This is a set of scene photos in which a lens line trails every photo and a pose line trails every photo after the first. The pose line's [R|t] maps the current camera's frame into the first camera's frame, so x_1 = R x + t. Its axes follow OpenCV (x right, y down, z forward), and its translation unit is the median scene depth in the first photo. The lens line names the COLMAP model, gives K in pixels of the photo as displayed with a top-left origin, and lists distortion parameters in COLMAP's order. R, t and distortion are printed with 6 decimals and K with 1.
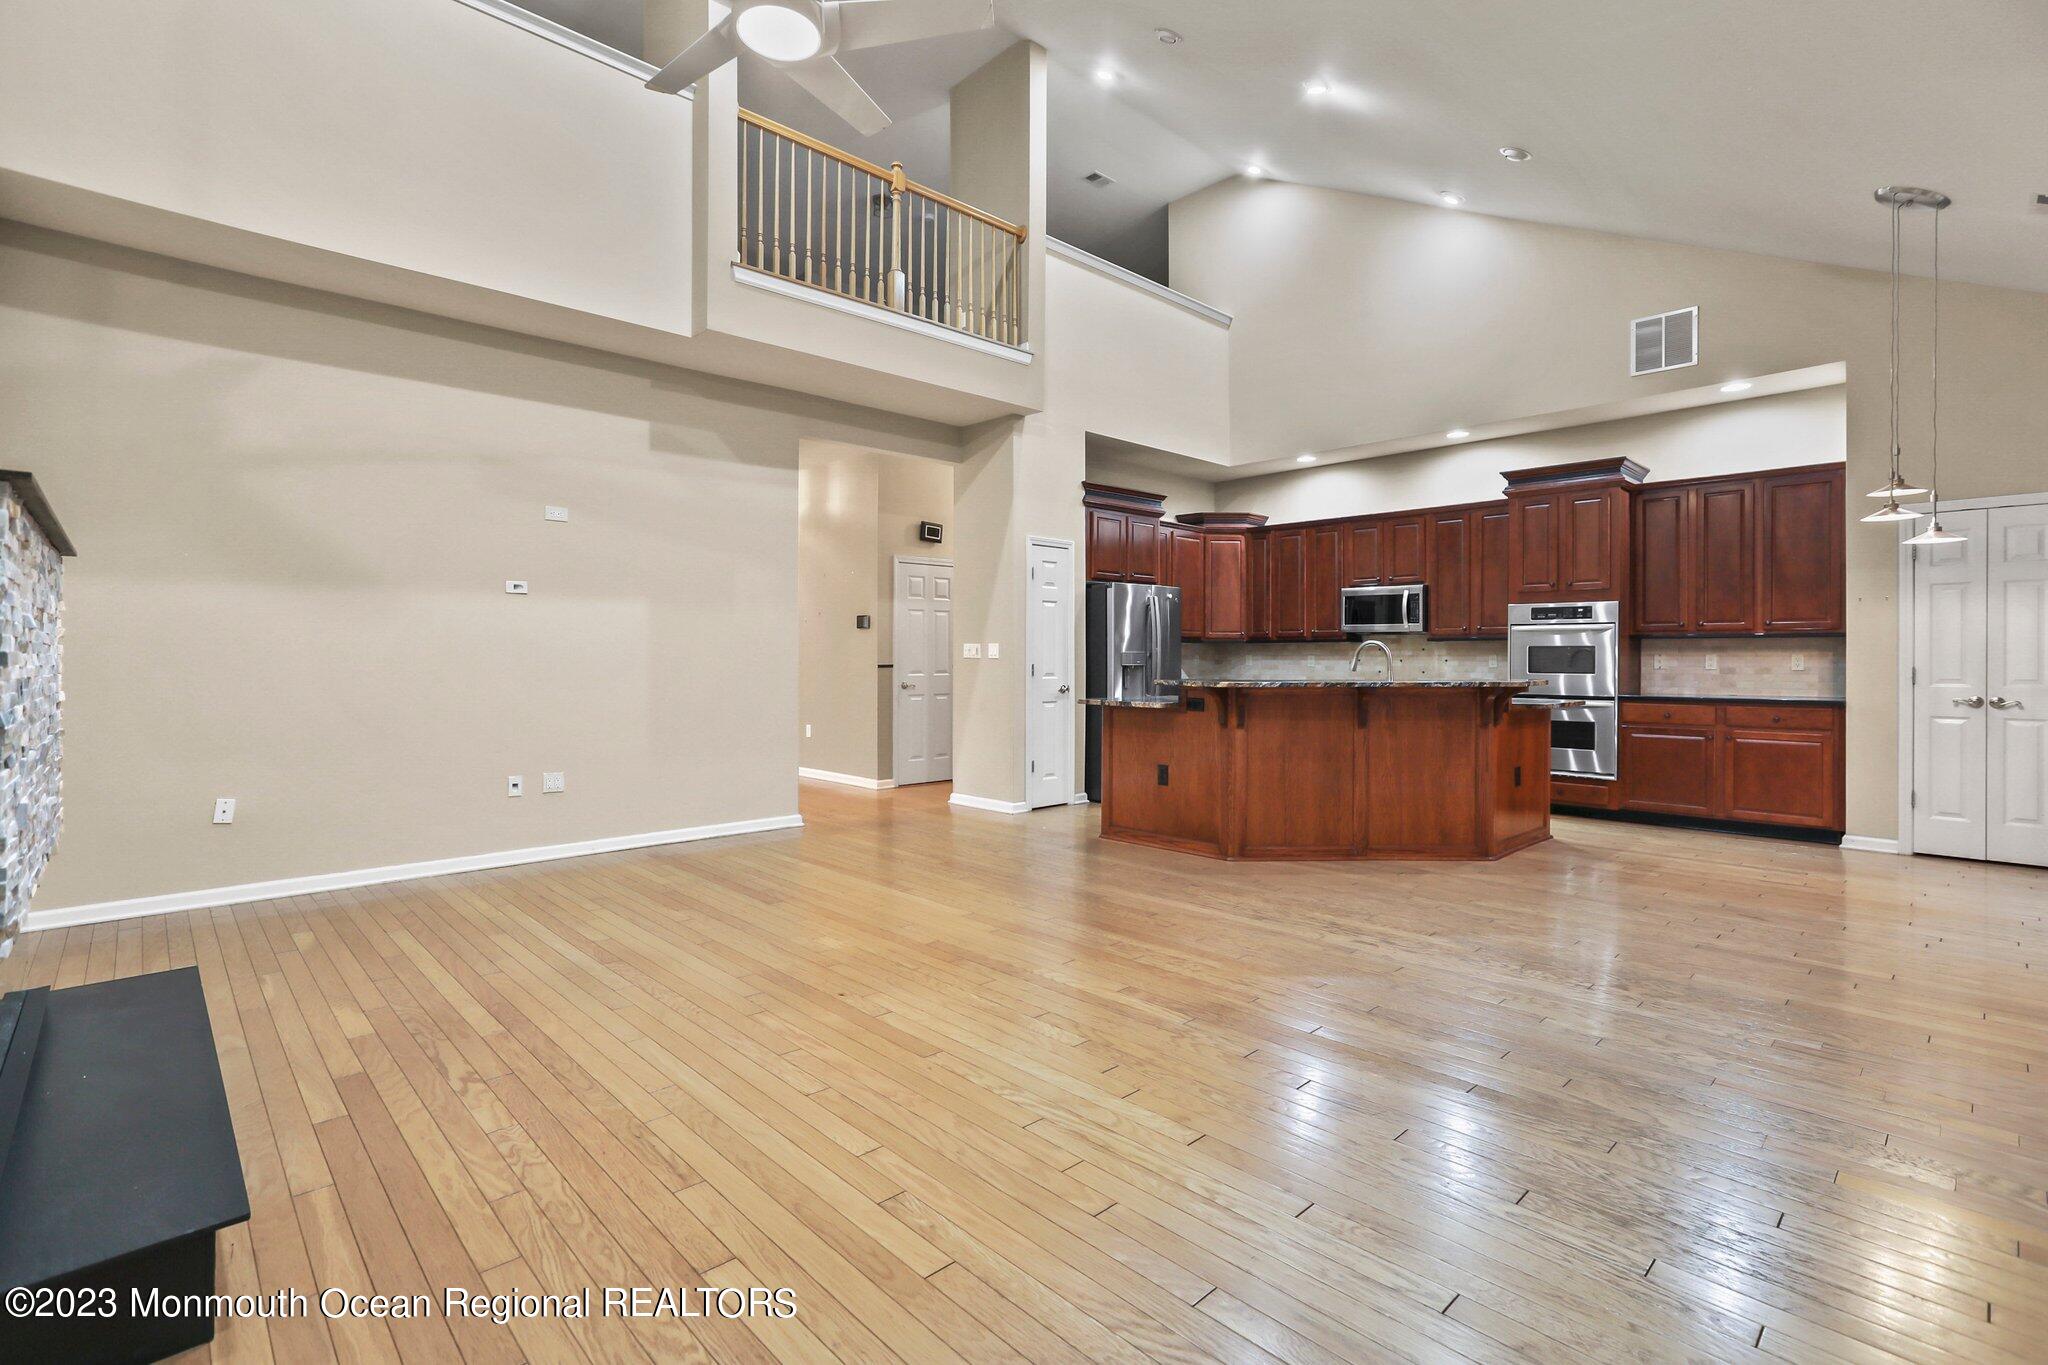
lens RADIAL K [[941.9, 0, 1025.1], [0, 941.9, 676.6], [0, 0, 1]] dist [-0.037129, 0.020896]
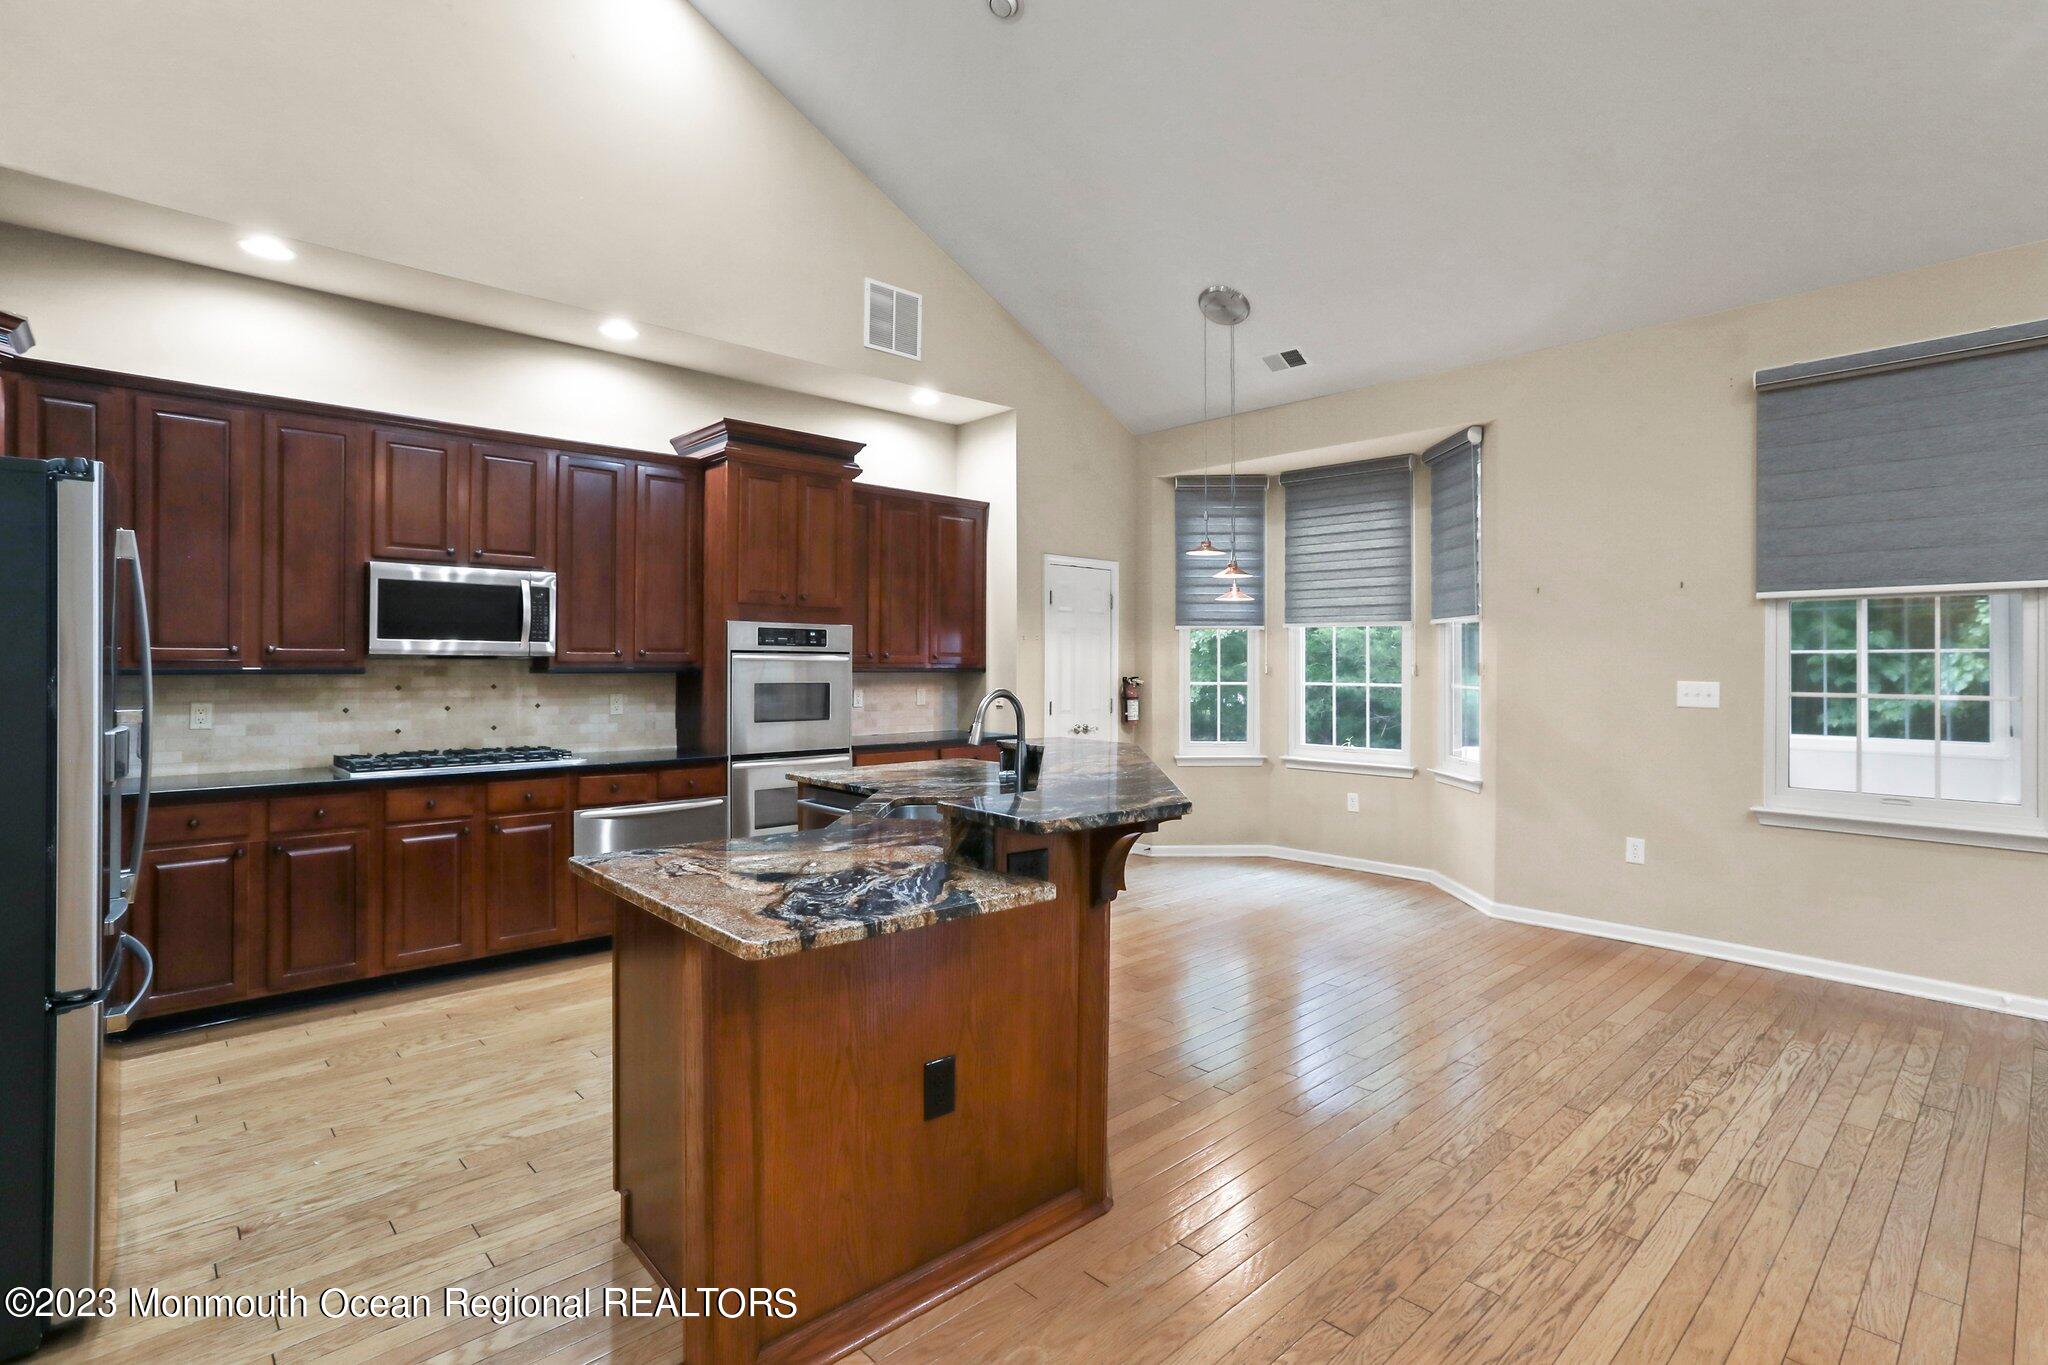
lens RADIAL K [[988.3, 0, 1038.9], [0, 988.3, 659.3], [0, 0, 1]] dist [-0.030763, 0.030650]
pose [[-0.002230, 0.003831, 0.999990, -0.197917], [0.017417, 0.999841, -0.003792, -0.047413], [-0.999846, 0.017408, -0.002296, 0.858048]]
